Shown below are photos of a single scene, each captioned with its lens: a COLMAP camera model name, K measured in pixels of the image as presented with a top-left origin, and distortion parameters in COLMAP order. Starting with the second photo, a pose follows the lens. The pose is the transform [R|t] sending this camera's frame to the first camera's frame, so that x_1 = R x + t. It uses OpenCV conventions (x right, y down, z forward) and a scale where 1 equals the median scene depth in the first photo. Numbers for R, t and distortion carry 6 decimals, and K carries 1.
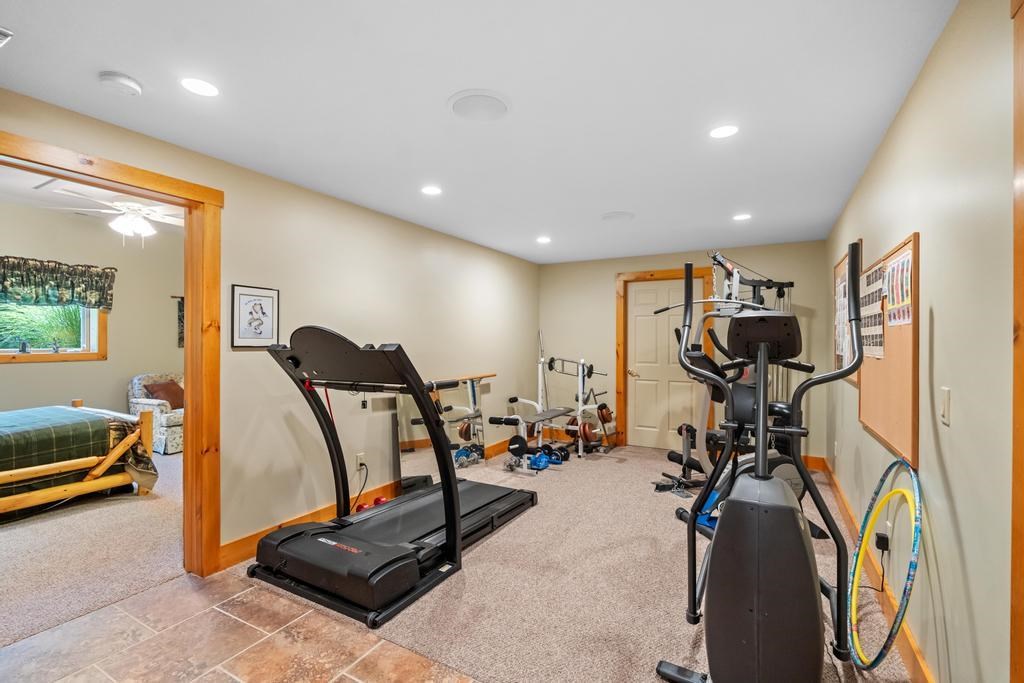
lens RADIAL K [[461.5, 0, 515.6], [0, 461.5, 339.6], [0, 0, 1]] dist [-0.003872, -0.001100]
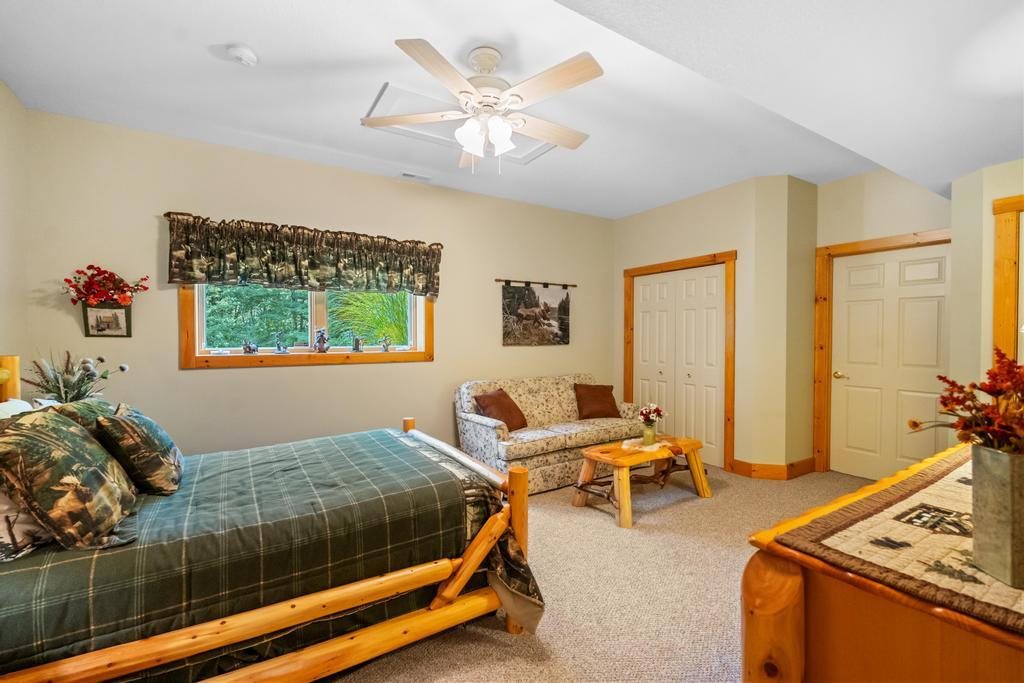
lens RADIAL K [[461.5, 0, 512.8], [0, 461.5, 344.3], [0, 0, 1]] dist [-0.003872, -0.001100]
pose [[0.871583, 0.005438, -0.490219, -0.418869], [0.002045, 0.999889, 0.014729, 0.004649], [0.490244, -0.013840, 0.871475, 0.412326]]
